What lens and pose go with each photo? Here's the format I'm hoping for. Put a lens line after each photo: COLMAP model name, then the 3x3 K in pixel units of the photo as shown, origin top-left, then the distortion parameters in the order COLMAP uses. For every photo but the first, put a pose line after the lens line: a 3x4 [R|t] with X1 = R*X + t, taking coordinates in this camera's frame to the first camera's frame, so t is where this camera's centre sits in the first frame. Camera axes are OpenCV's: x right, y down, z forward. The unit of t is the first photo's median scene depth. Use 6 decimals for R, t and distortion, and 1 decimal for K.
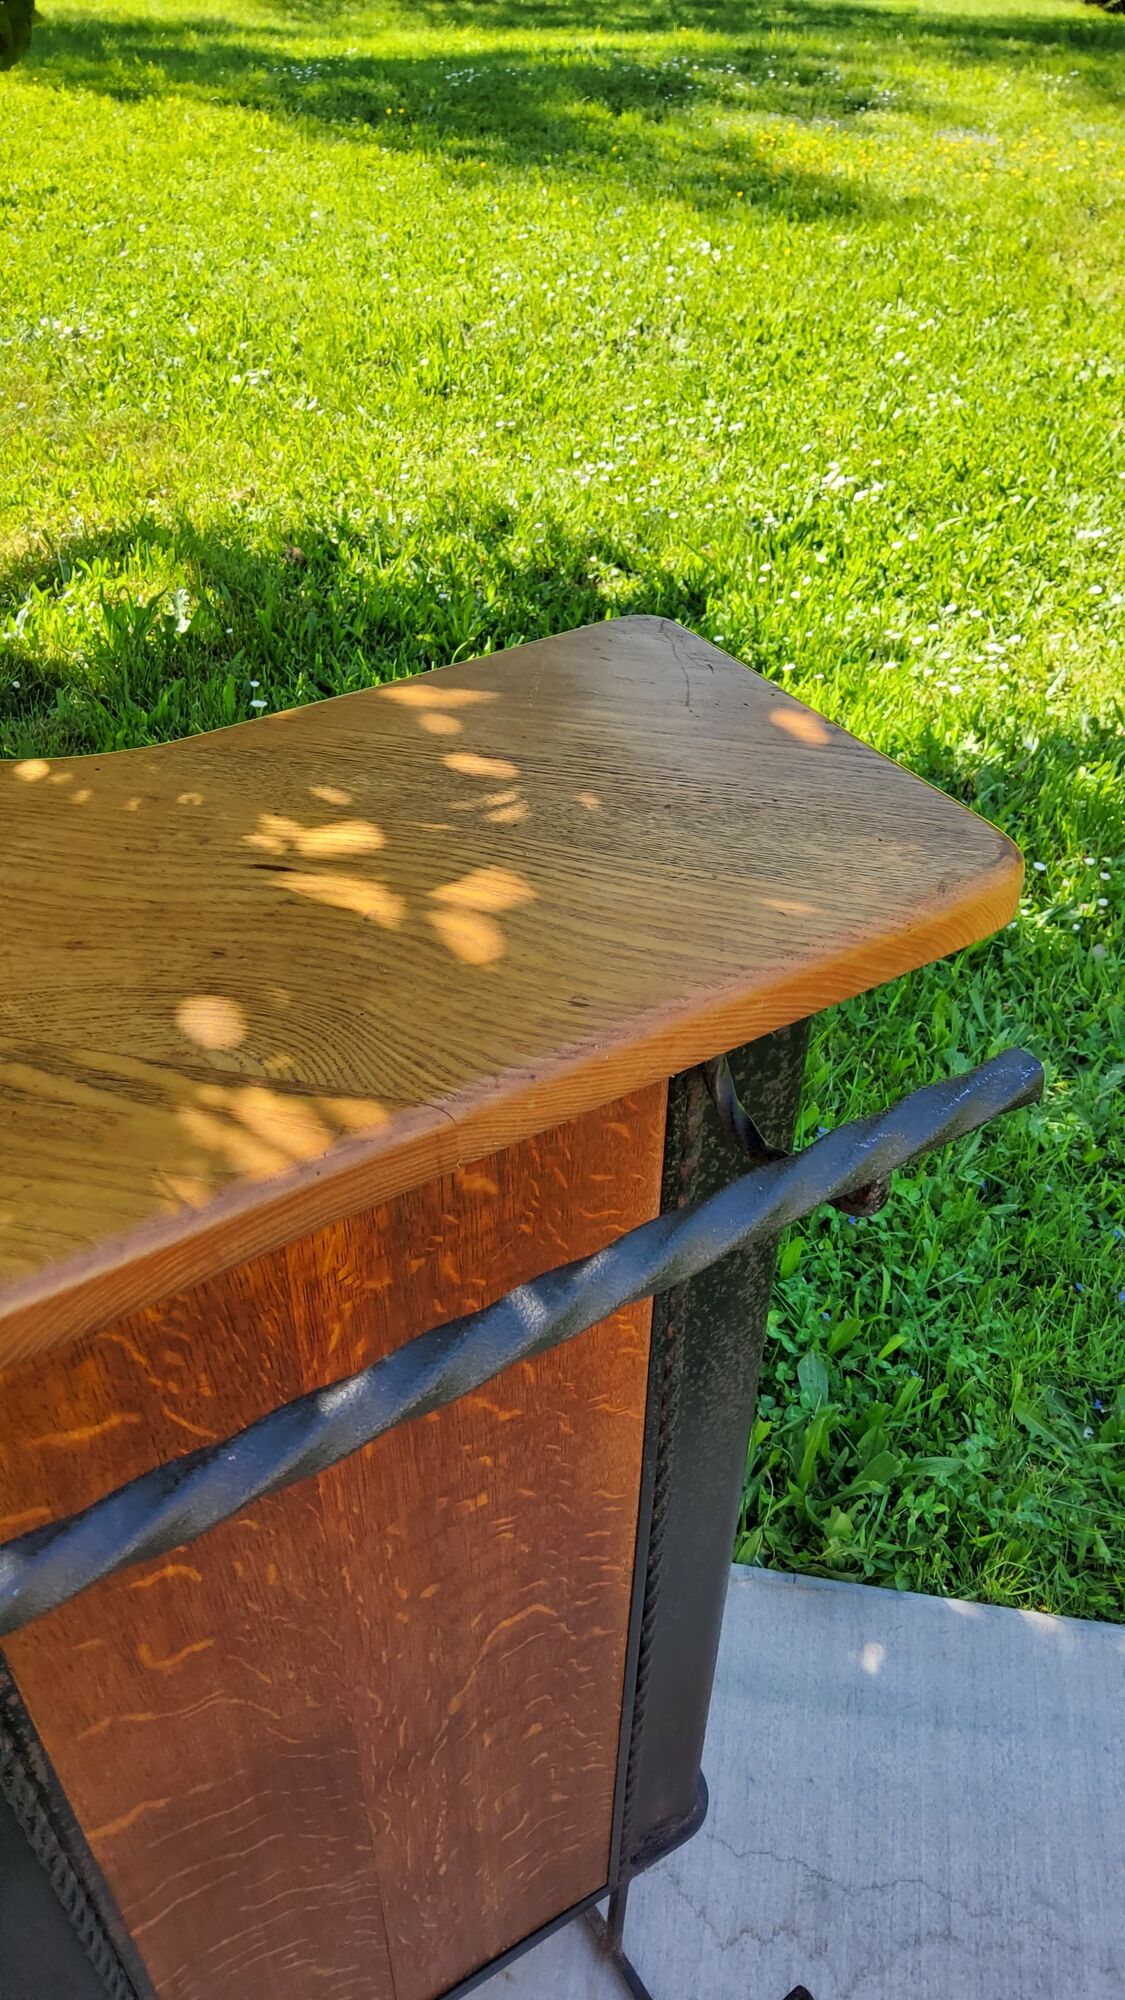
lens RADIAL K [[1508.6, 0, 569.2], [0, 1508.6, 987.4], [0, 0, 1]] dist [0.082733, -0.148463]
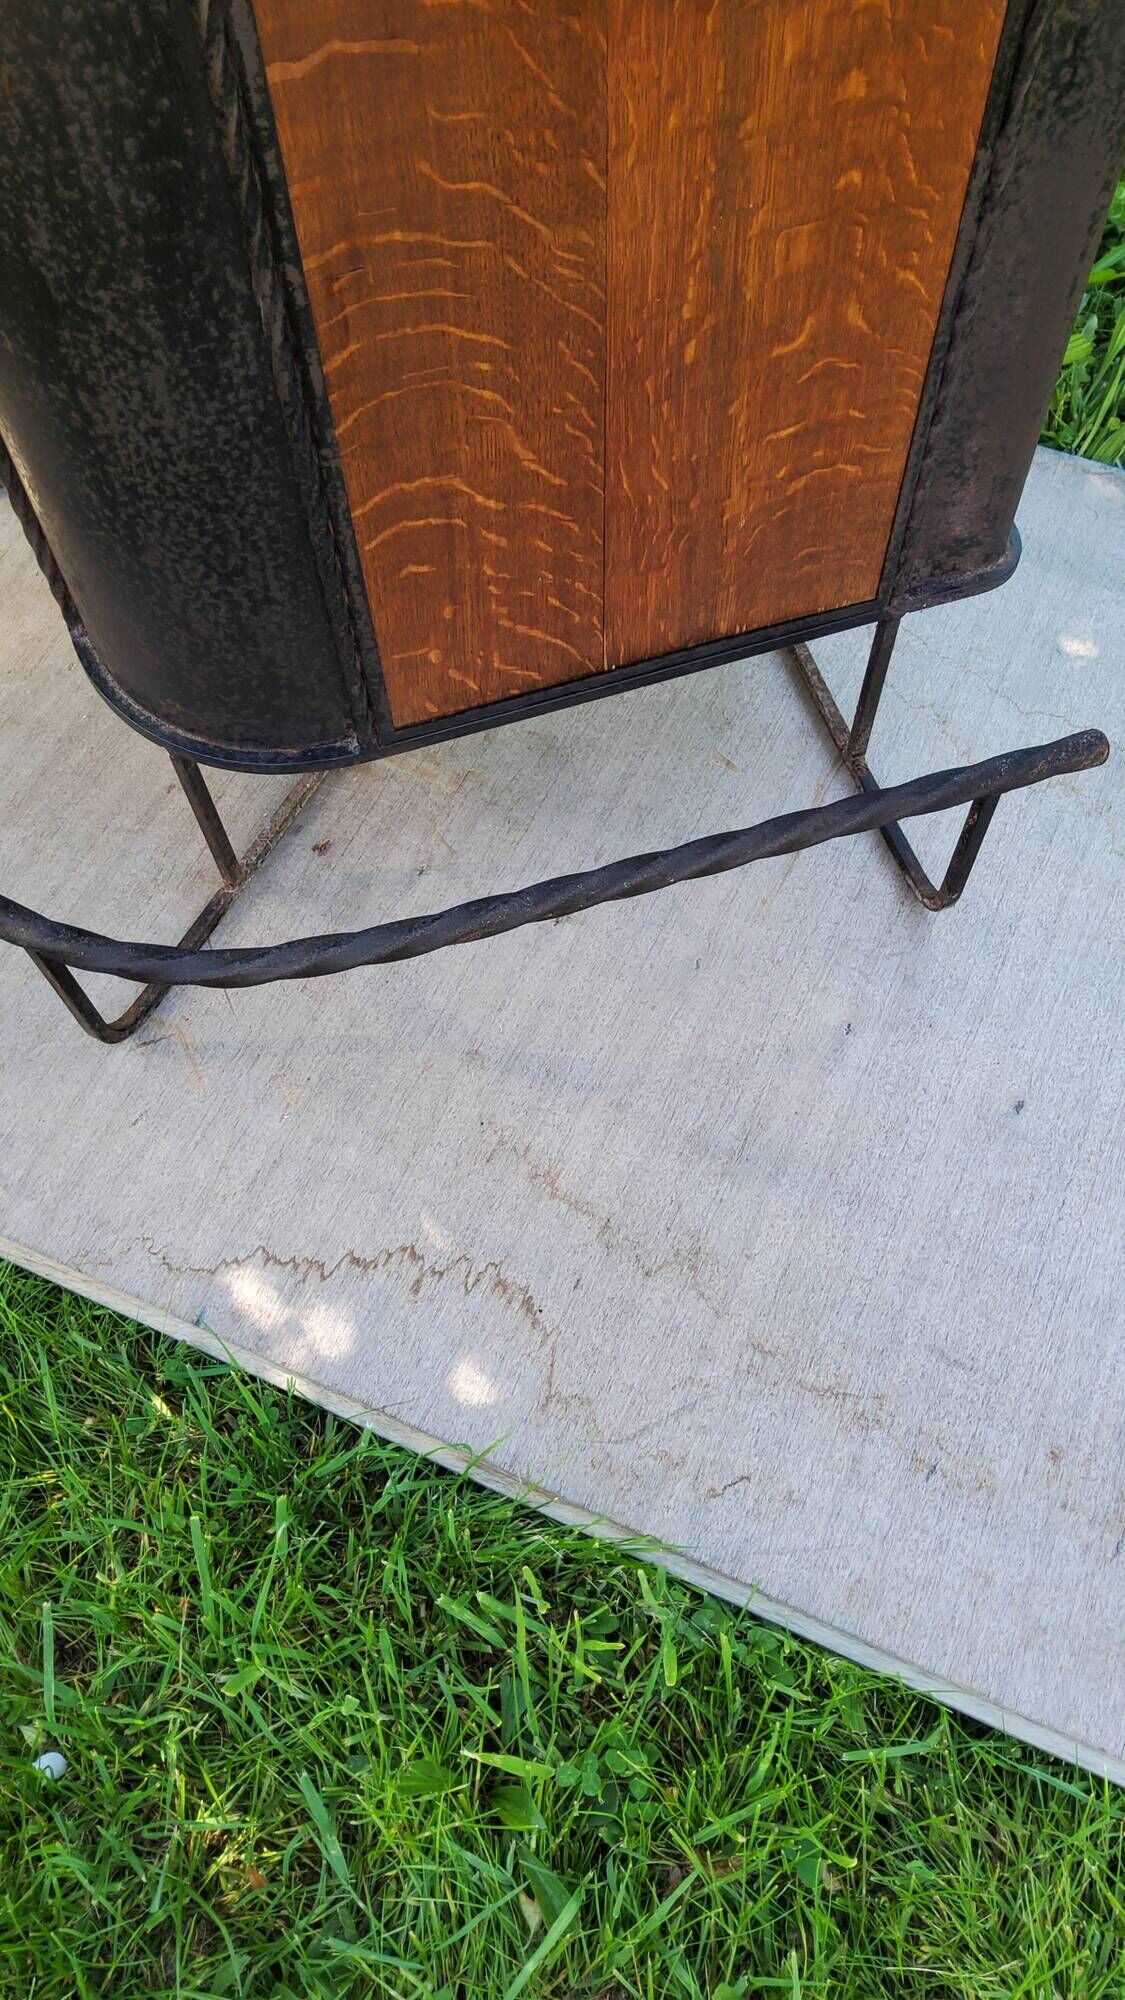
lens RADIAL K [[1500.8, 0, 565.3], [0, 1500.8, 990.7], [0, 0, 1]] dist [0.113397, -0.203898]
pose [[0.965123, 0.208961, -0.157712, 0.011979], [-0.135861, 0.914723, 0.380558, 0.162574], [0.223784, -0.345858, 0.911210, 0.049971]]
